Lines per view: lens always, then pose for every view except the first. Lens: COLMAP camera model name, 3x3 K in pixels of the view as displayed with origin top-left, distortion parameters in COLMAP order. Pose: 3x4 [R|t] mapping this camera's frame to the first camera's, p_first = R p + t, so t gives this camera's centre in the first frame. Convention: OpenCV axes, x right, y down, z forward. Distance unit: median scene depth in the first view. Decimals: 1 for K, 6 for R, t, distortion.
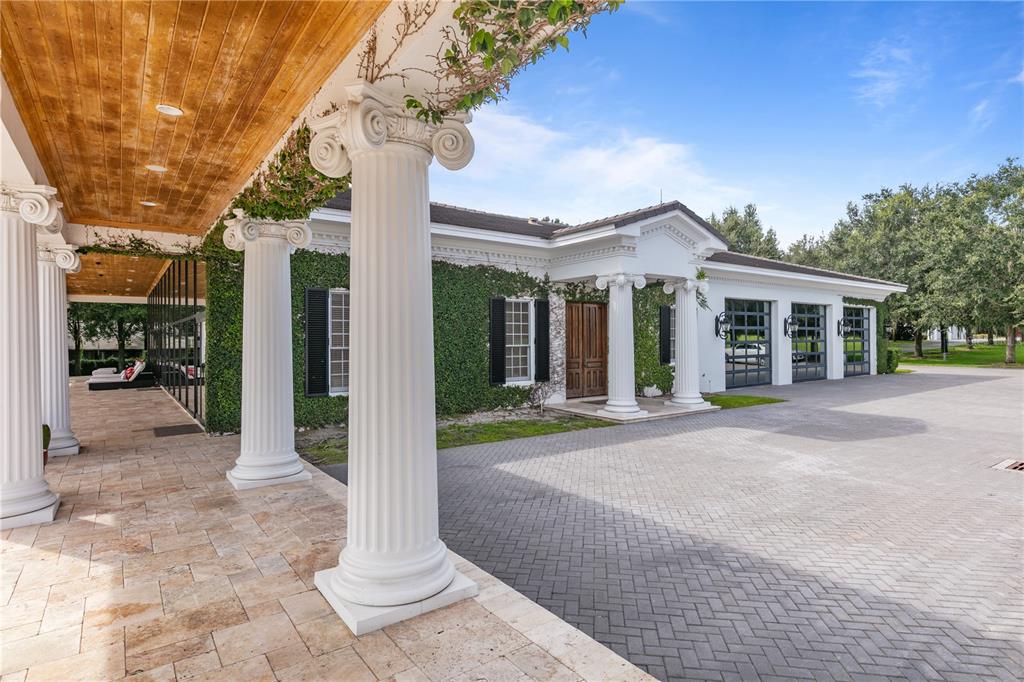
lens RADIAL K [[555.3, 0, 511.1], [0, 555.3, 345.8], [0, 0, 1]] dist [0.004341, -0.000930]
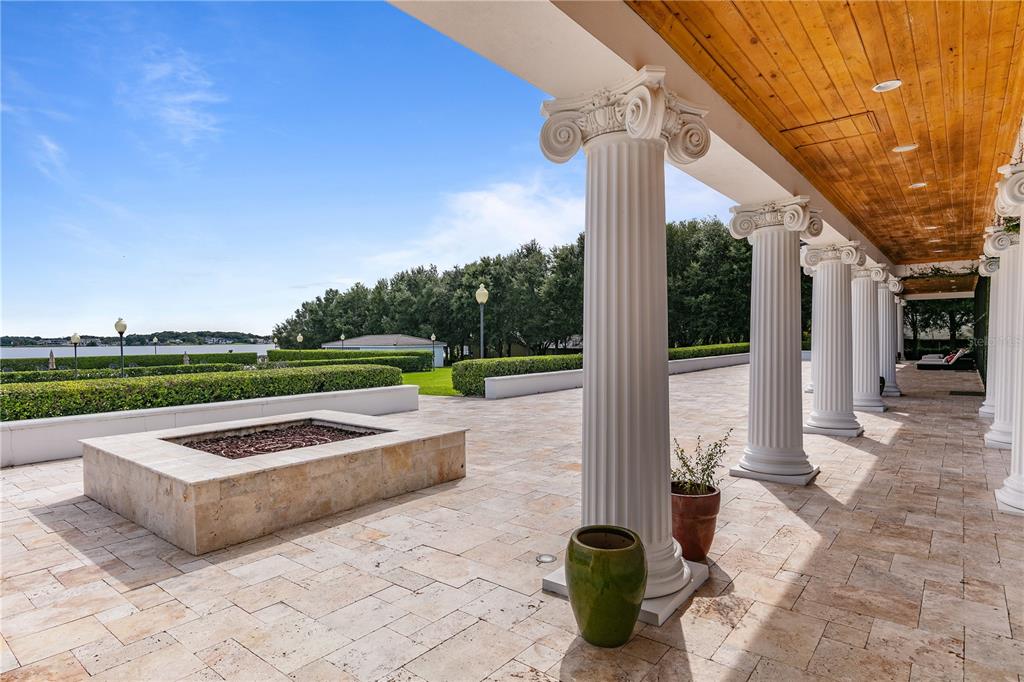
lens RADIAL K [[555.3, 0, 512.4], [0, 555.3, 345.8], [0, 0, 1]] dist [0.004341, -0.000930]
pose [[0.272448, 0.018039, -0.962001, 0.214267], [-0.002401, 0.999834, 0.018069, 0.002732], [0.962167, -0.002613, 0.272446, -0.242509]]
